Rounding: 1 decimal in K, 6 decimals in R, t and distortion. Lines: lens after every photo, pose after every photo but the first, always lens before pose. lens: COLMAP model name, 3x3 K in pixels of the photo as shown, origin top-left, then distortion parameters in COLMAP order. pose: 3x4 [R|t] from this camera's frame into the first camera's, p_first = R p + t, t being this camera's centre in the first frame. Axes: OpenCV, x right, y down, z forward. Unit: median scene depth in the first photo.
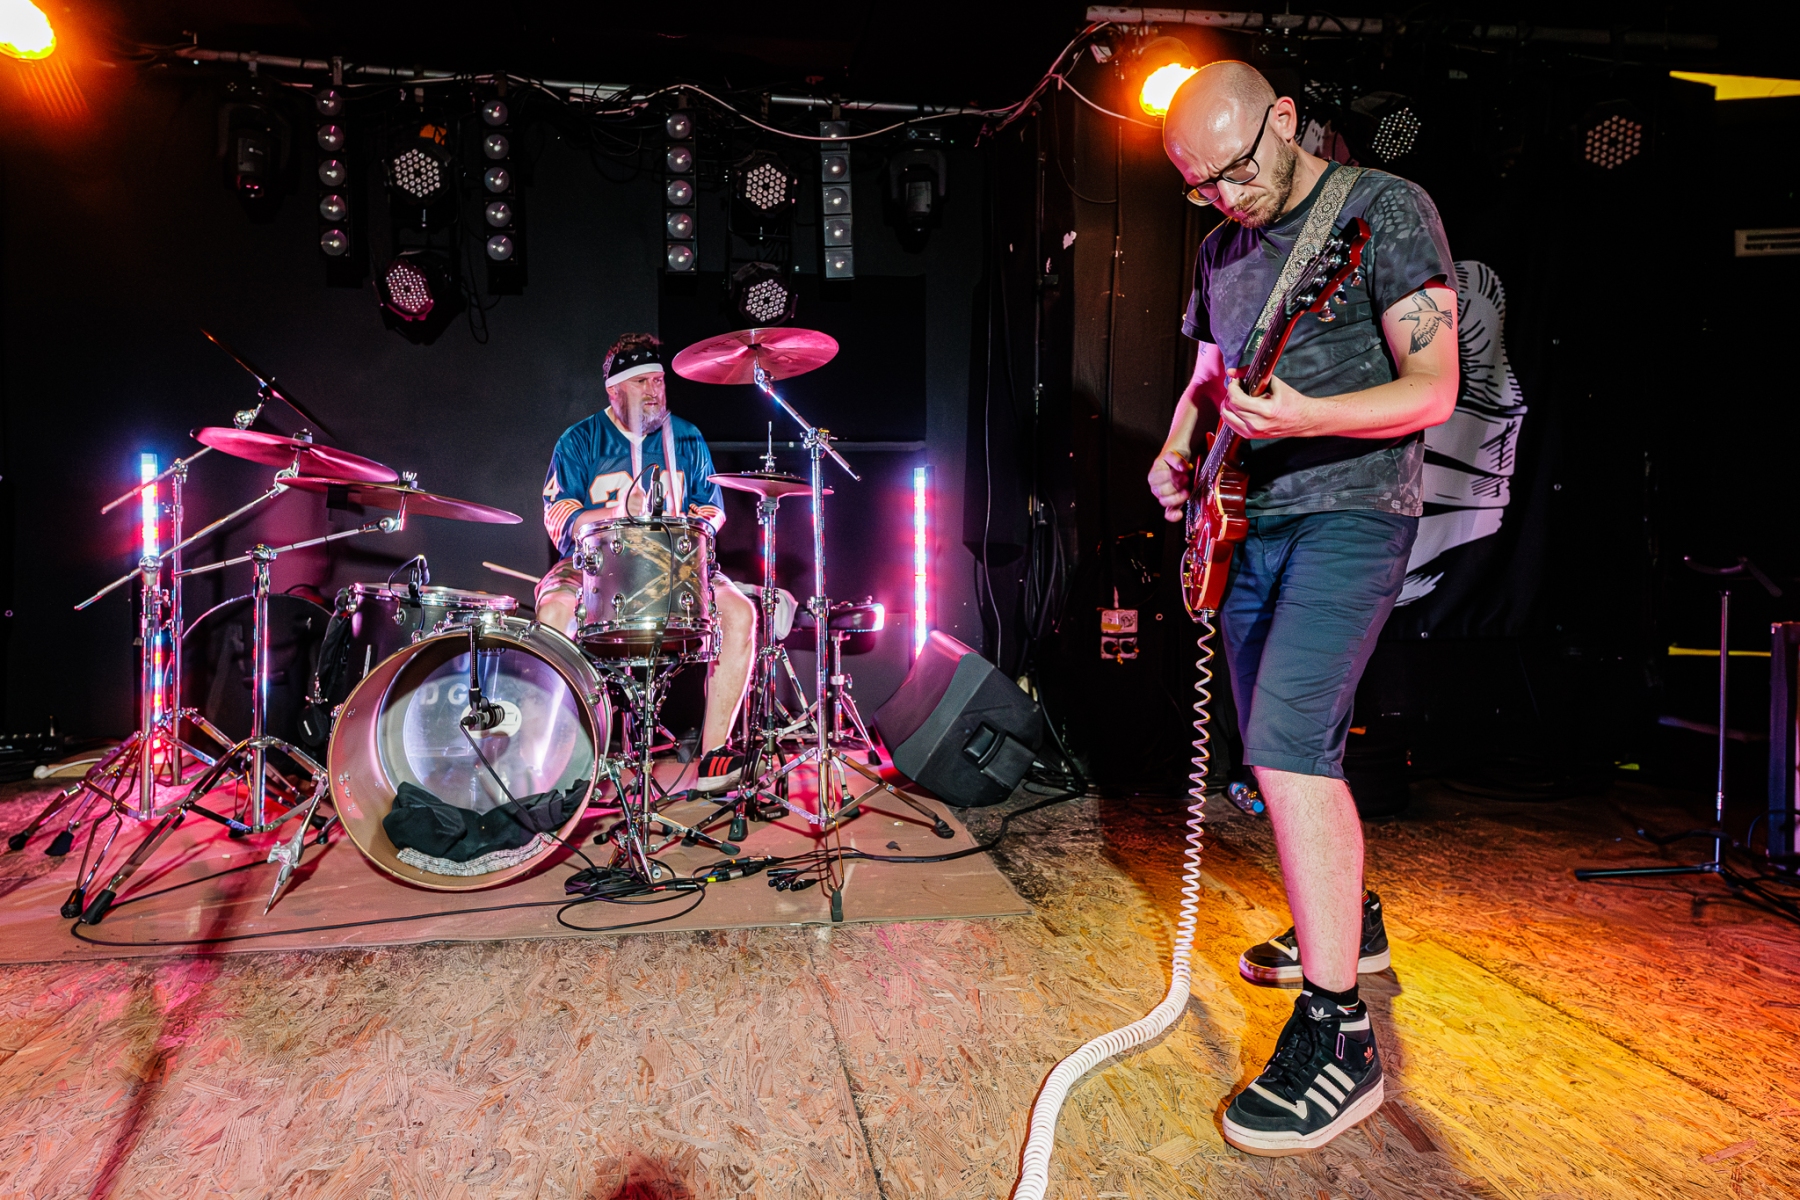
lens RADIAL K [[1091.1, 0, 891.2], [0, 1091.1, 519.3], [0, 0, 1]] dist [0.008249, 0.000735]
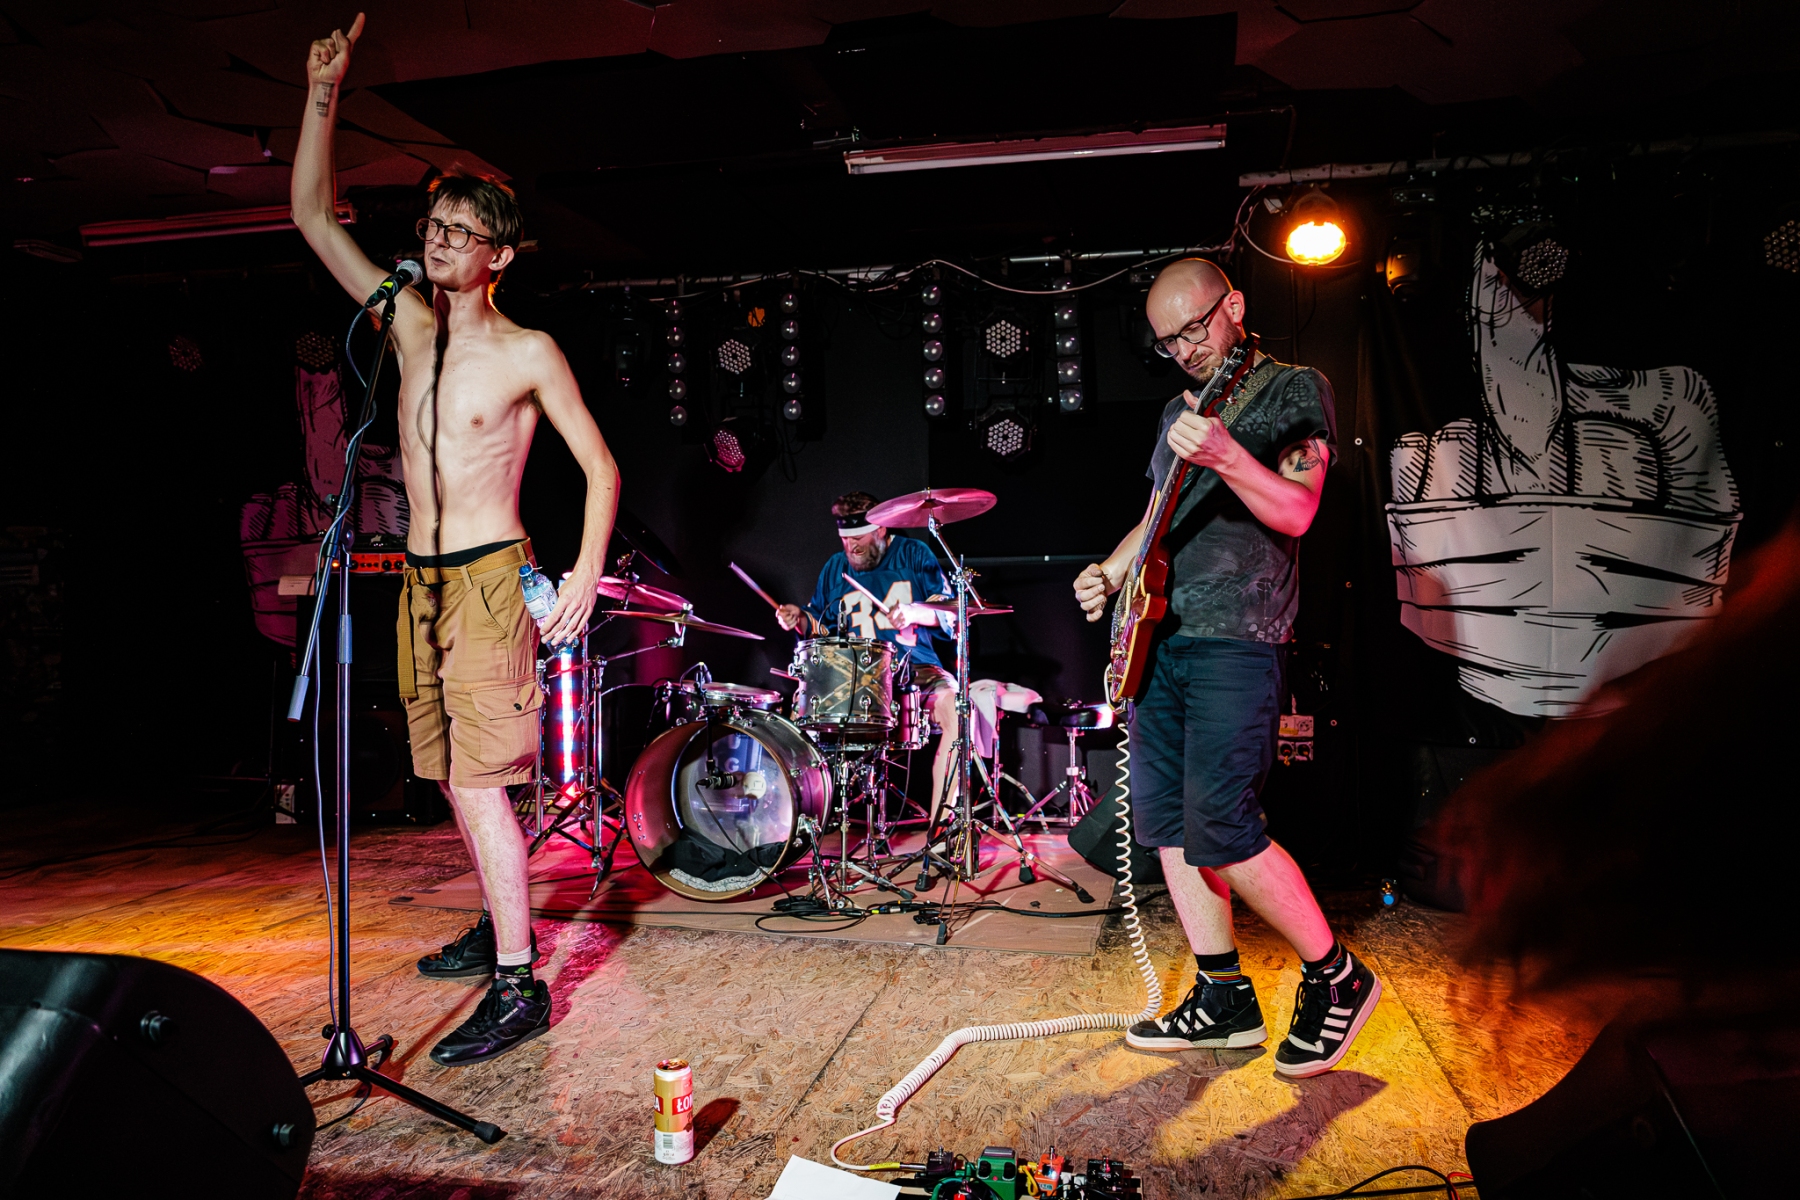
lens RADIAL K [[1222.1, 0, 924.1], [0, 1222.1, 589.5], [0, 0, 1]] dist [-0.107991, 0.106493]
pose [[0.929778, -0.009823, -0.367989, 0.295241], [0.008342, 0.999949, -0.005614, -0.036214], [0.368025, 0.002150, 0.929813, -0.237382]]
